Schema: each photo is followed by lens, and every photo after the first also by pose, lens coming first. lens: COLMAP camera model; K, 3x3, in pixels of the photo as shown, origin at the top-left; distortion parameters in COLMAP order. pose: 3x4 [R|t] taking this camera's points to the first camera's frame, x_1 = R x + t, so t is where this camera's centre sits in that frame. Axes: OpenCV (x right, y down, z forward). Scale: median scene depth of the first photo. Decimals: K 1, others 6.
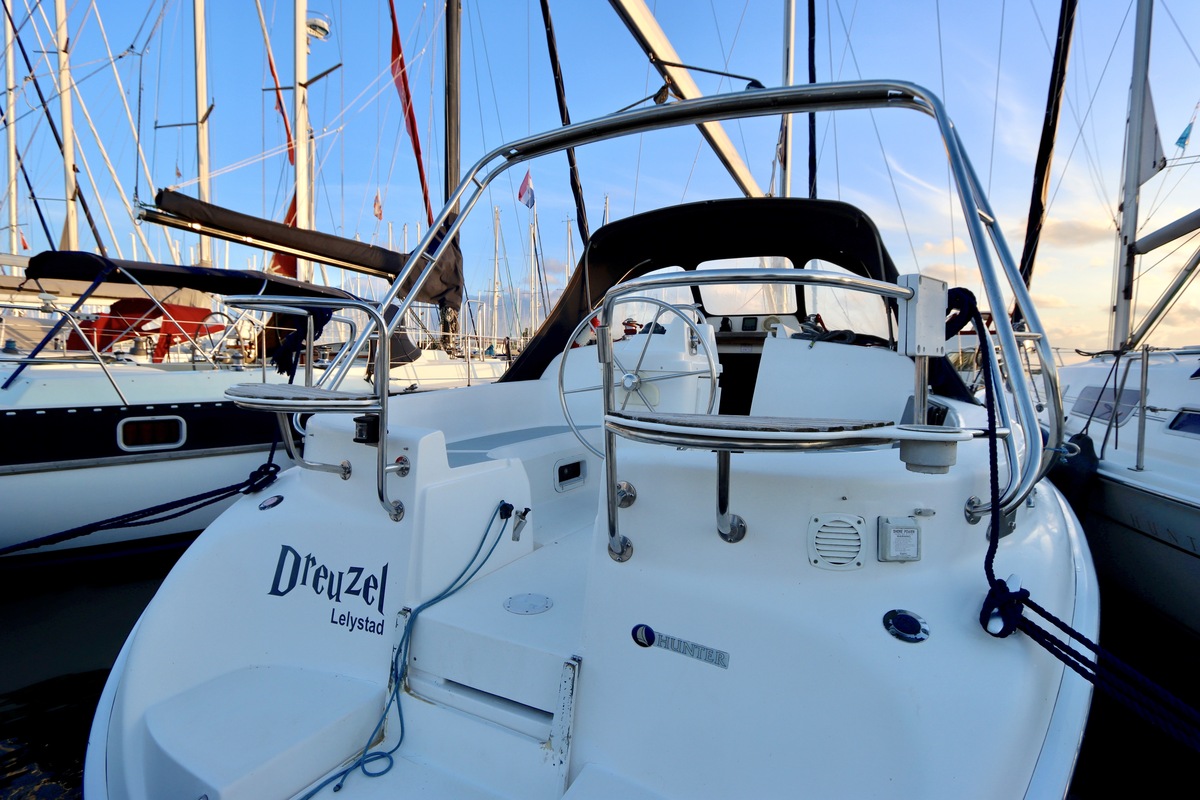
lens RADIAL K [[578.0, 0, 593.5], [0, 578.0, 395.9], [0, 0, 1]] dist [0.000461, -0.000544]
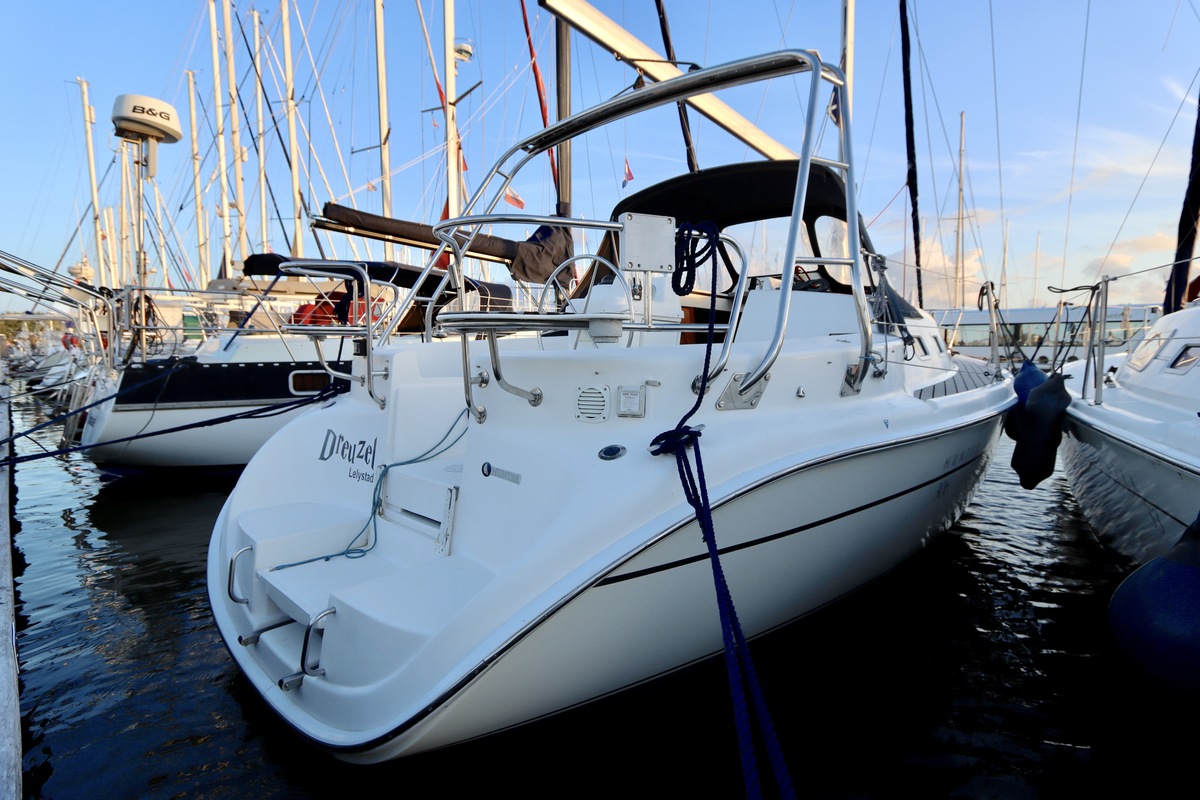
lens RADIAL K [[566.7, 0, 603.9], [0, 566.7, 397.9], [0, 0, 1]] dist [-0.000893, 0.000323]
pose [[0.964330, 0.004011, -0.264673, 0.273400], [0.004525, 0.999489, 0.031635, 0.064178], [0.264664, -0.031705, 0.963819, -0.120652]]
